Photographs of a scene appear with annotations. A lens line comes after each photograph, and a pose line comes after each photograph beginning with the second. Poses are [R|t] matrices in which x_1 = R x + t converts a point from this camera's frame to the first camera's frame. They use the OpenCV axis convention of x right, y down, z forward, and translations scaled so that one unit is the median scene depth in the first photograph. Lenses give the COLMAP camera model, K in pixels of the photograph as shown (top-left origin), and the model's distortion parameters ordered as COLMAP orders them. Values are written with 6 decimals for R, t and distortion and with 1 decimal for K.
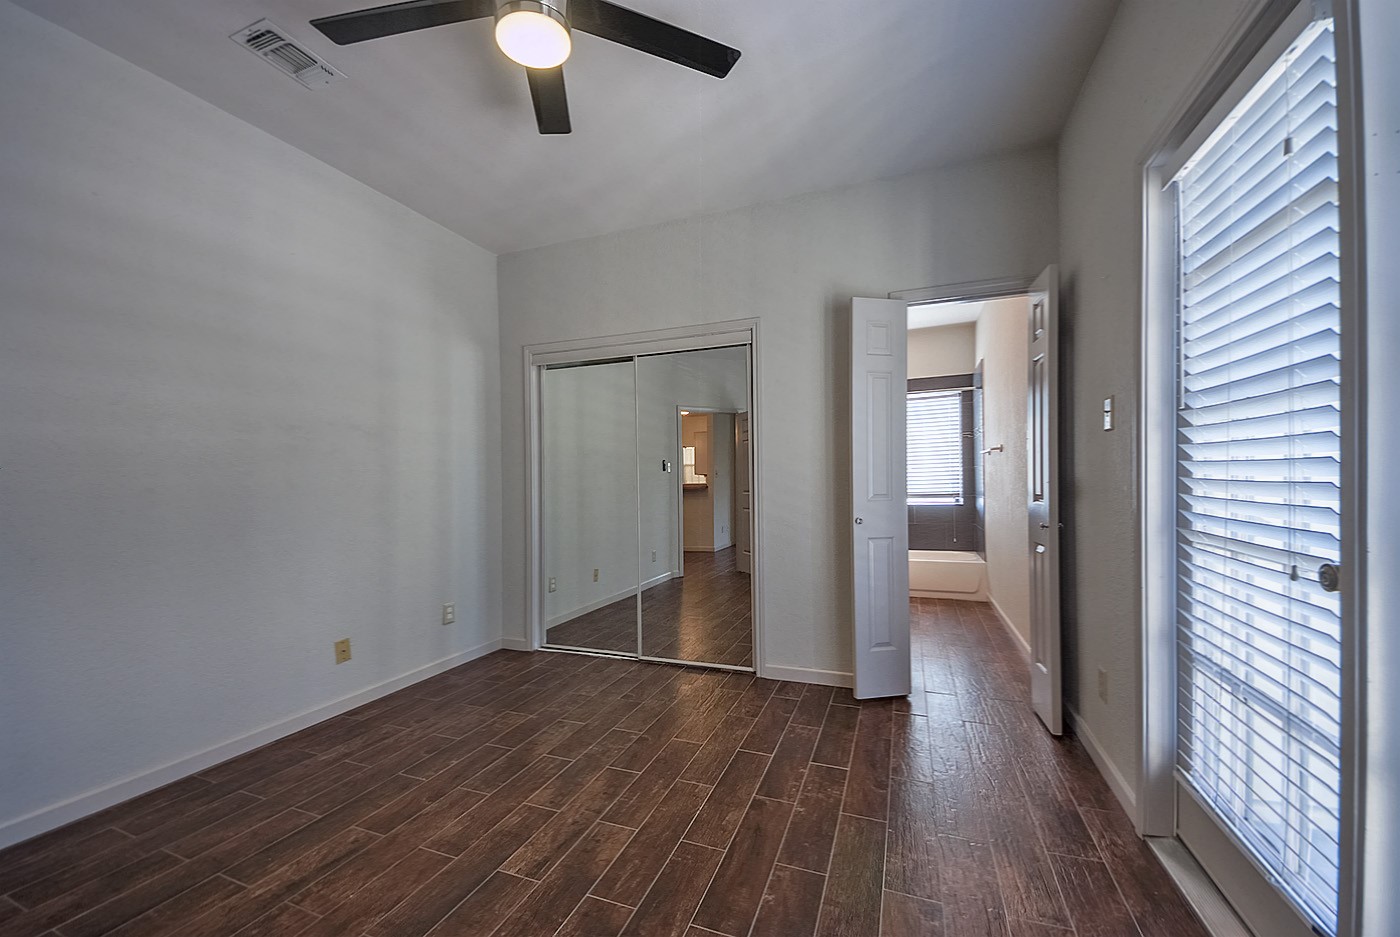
lens RADIAL K [[564.6, 0, 702.1], [0, 564.6, 468.0], [0, 0, 1]] dist [0.005285, -0.000801]
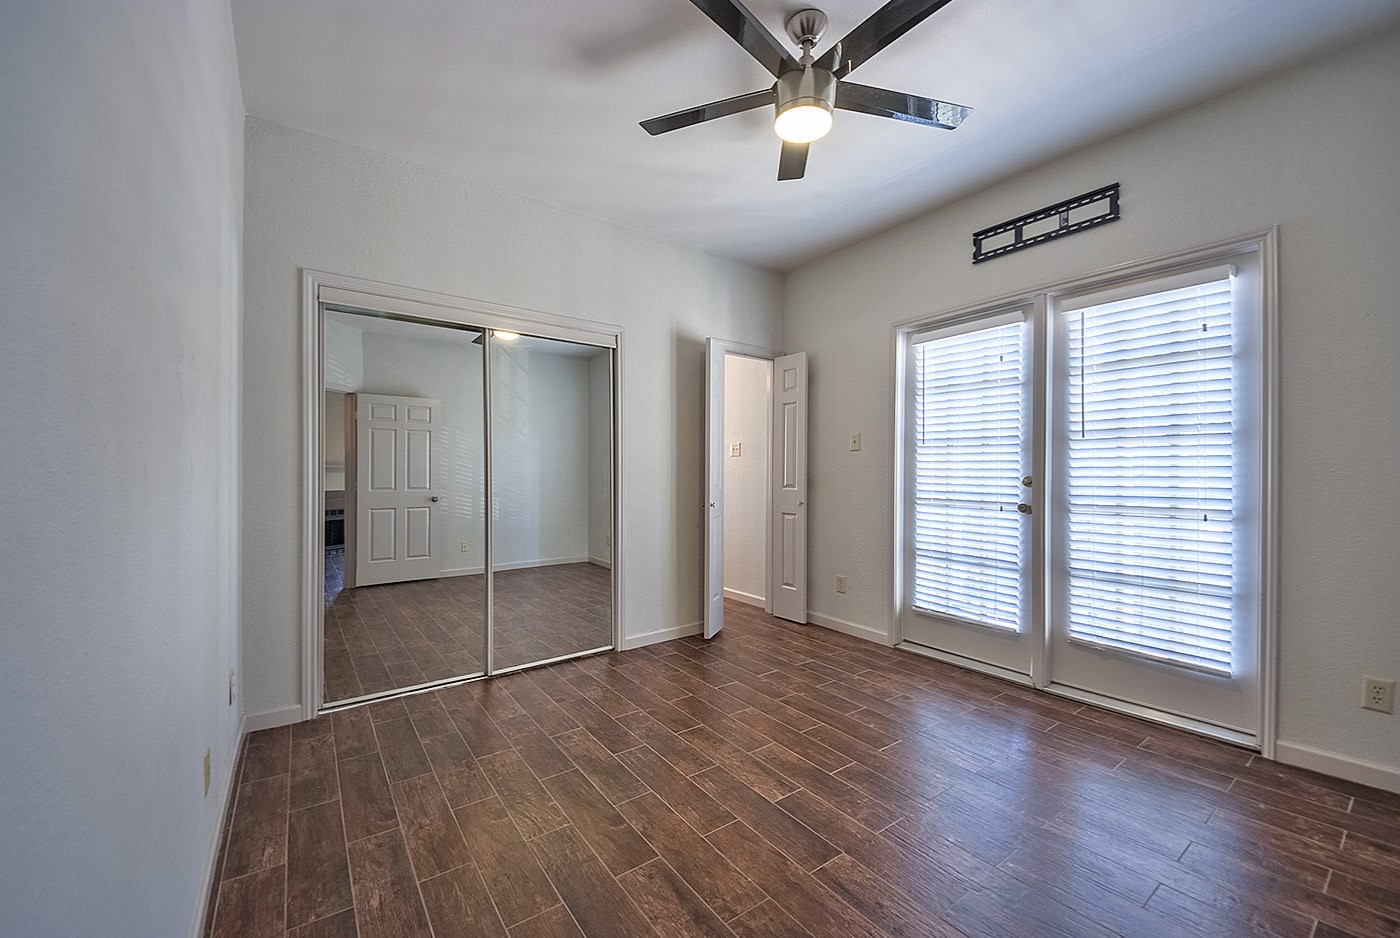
lens RADIAL K [[550.2, 0, 709.2], [0, 550.2, 472.4], [0, 0, 1]] dist [-0.012665, -0.000432]
pose [[0.539500, 0.014608, 0.841859, -0.757478], [-0.005466, 0.999889, -0.013847, 0.034774], [-0.841968, 0.002868, 0.539521, 0.284978]]
